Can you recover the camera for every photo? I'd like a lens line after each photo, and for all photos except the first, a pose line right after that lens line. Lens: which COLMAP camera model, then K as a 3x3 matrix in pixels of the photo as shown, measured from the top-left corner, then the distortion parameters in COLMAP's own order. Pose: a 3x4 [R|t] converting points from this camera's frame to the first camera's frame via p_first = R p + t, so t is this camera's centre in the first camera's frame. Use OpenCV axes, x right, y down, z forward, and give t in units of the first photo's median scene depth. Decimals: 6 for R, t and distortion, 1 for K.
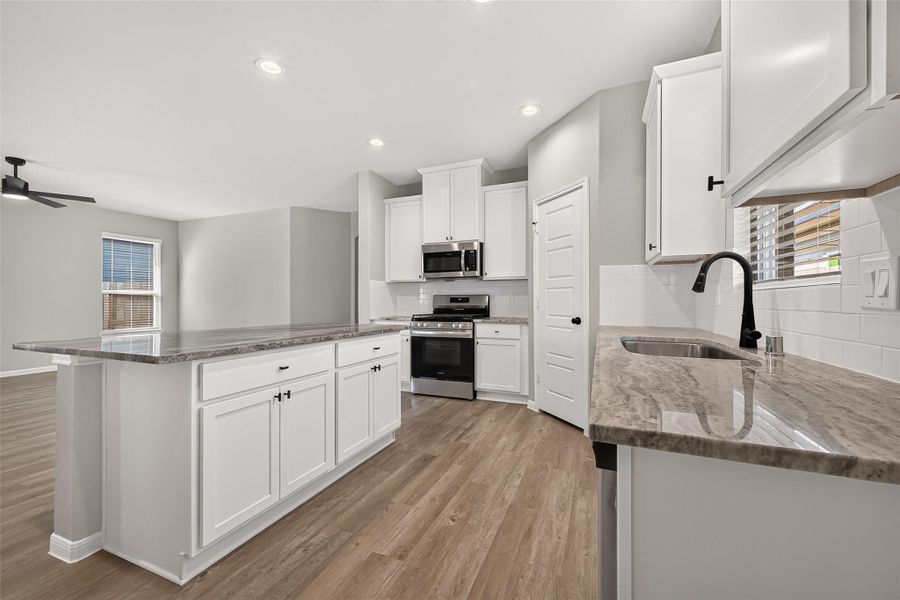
lens RADIAL K [[354.5, 0, 453.9], [0, 354.5, 298.1], [0, 0, 1]] dist [0.002208, -0.000466]
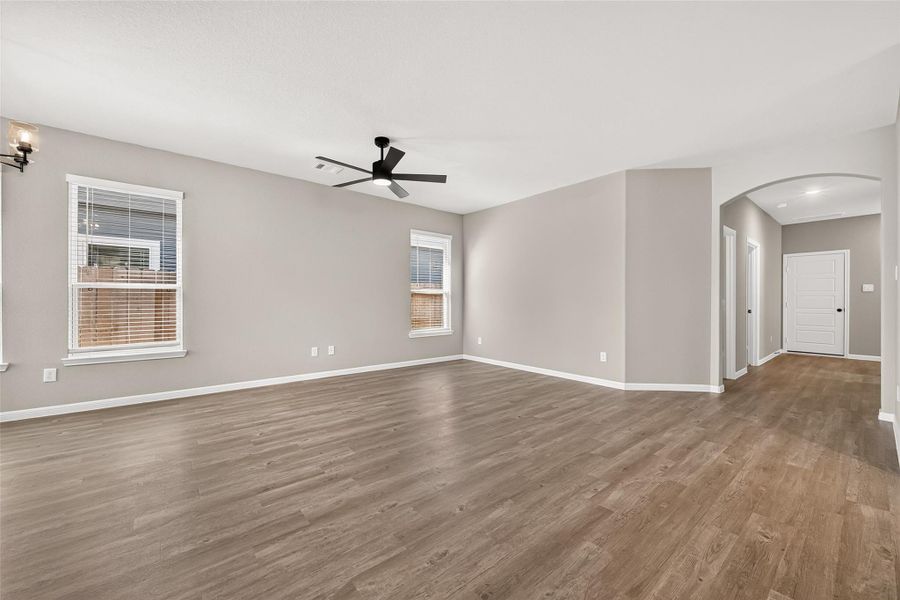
lens RADIAL K [[354.5, 0, 457.1], [0, 354.5, 301.7], [0, 0, 1]] dist [0.002208, -0.000466]
pose [[0.884945, 0.002573, -0.465689, -0.804785], [0.002557, 0.999943, 0.010384, 0.003077], [0.465689, -0.010380, 0.884888, 0.366183]]
